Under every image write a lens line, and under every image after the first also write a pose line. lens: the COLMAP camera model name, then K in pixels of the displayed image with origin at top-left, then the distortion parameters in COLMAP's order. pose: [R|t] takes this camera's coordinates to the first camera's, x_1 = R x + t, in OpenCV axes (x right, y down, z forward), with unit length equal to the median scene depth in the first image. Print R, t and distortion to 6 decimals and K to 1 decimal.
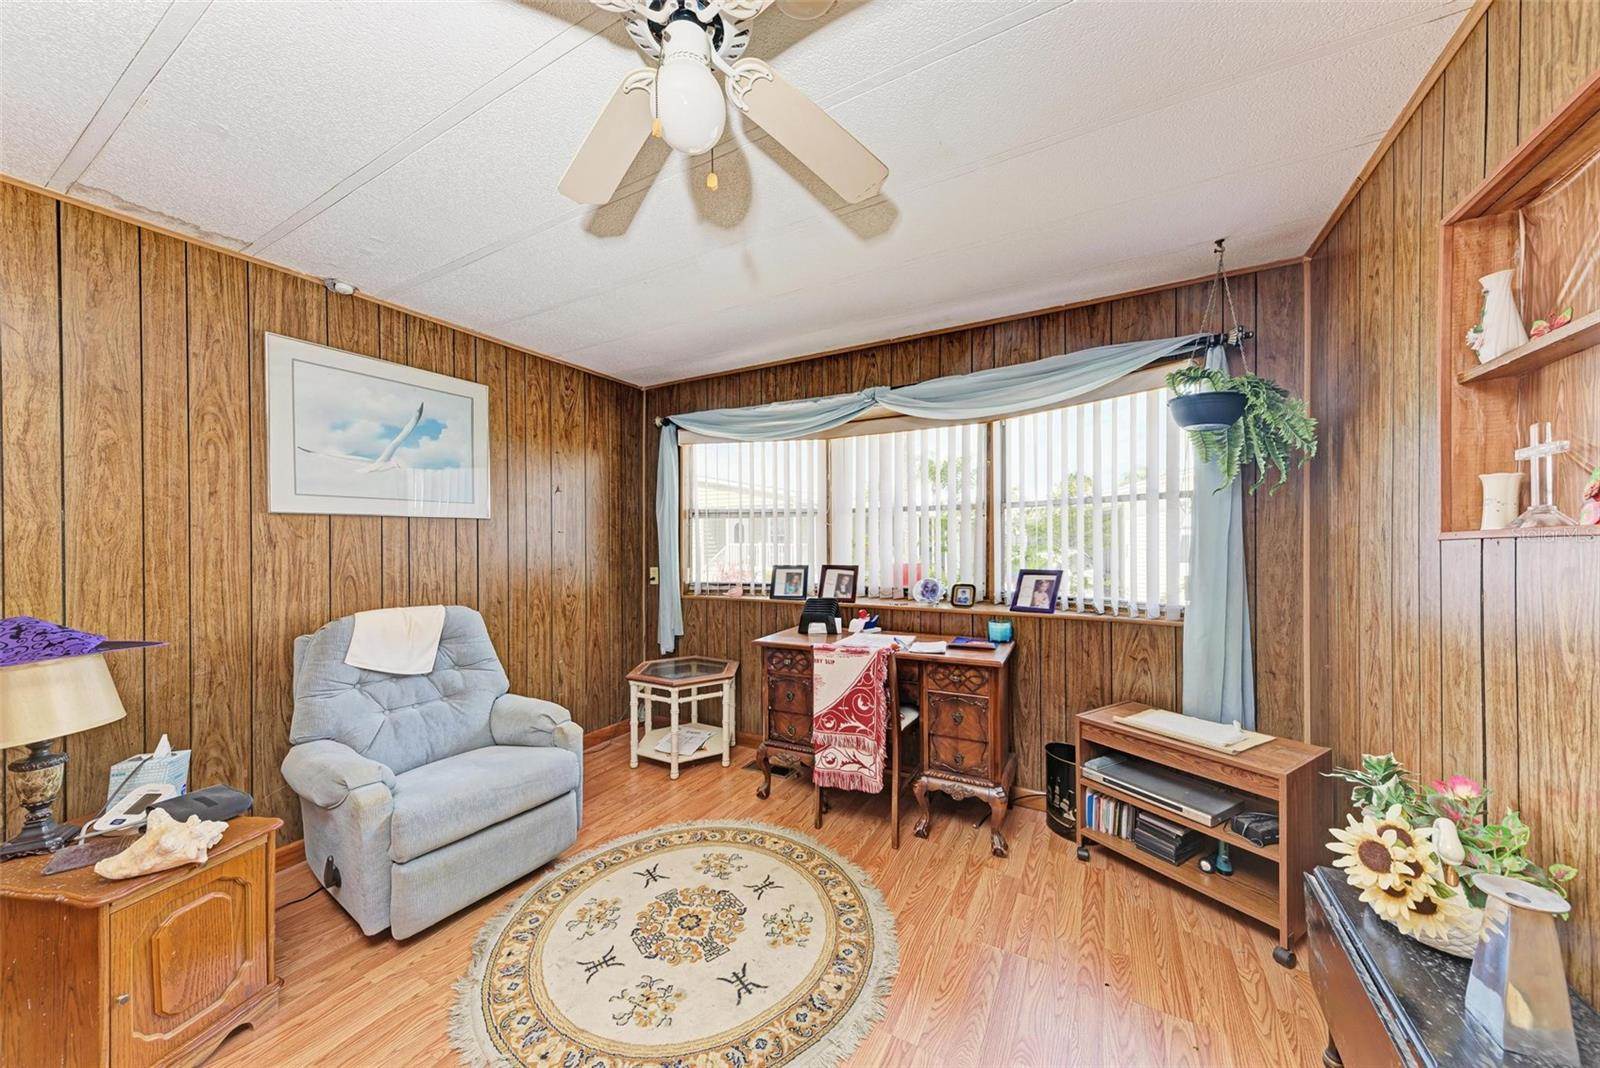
lens RADIAL K [[542.8, 0, 804.6], [0, 542.8, 544.0], [0, 0, 1]] dist [0.013673, -0.003167]
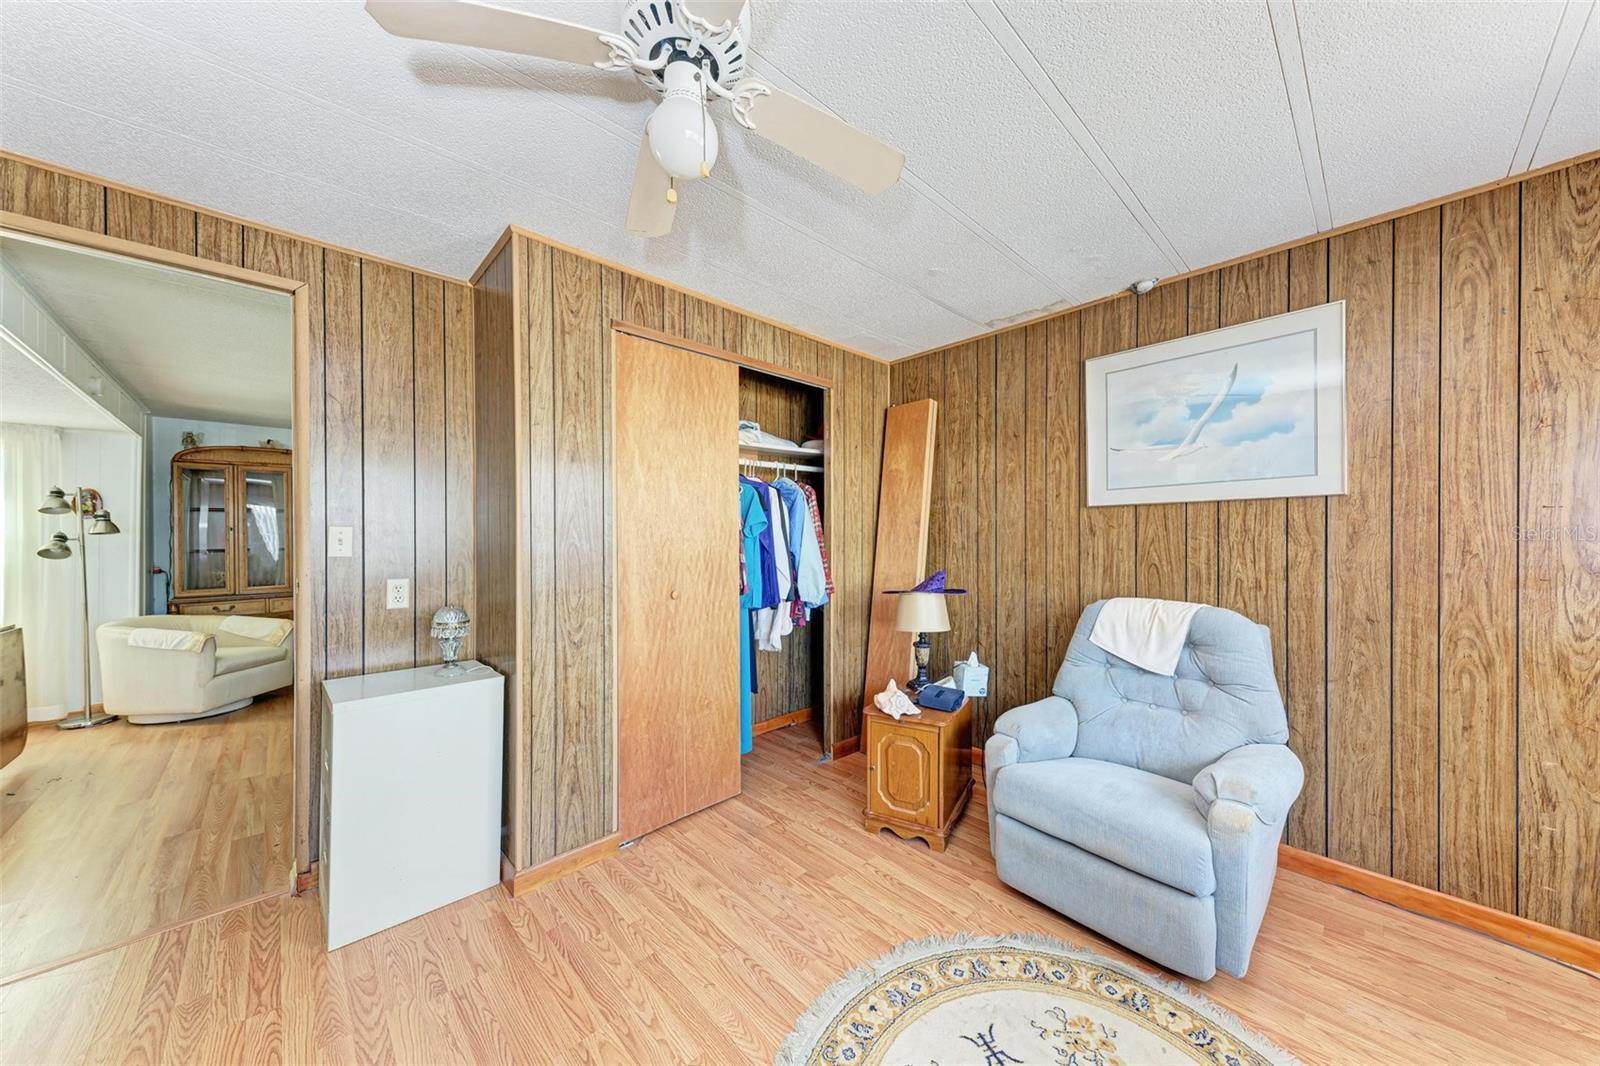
lens RADIAL K [[540.0, 0, 800.0], [0, 540.0, 533.0], [0, 0, 1]] dist [0.014408, -0.000004]
pose [[-0.293080, 0.008333, -0.956052, 0.346345], [0.012070, 0.999915, 0.005015, -0.012435], [0.956012, -0.010070, -0.293156, 0.684343]]
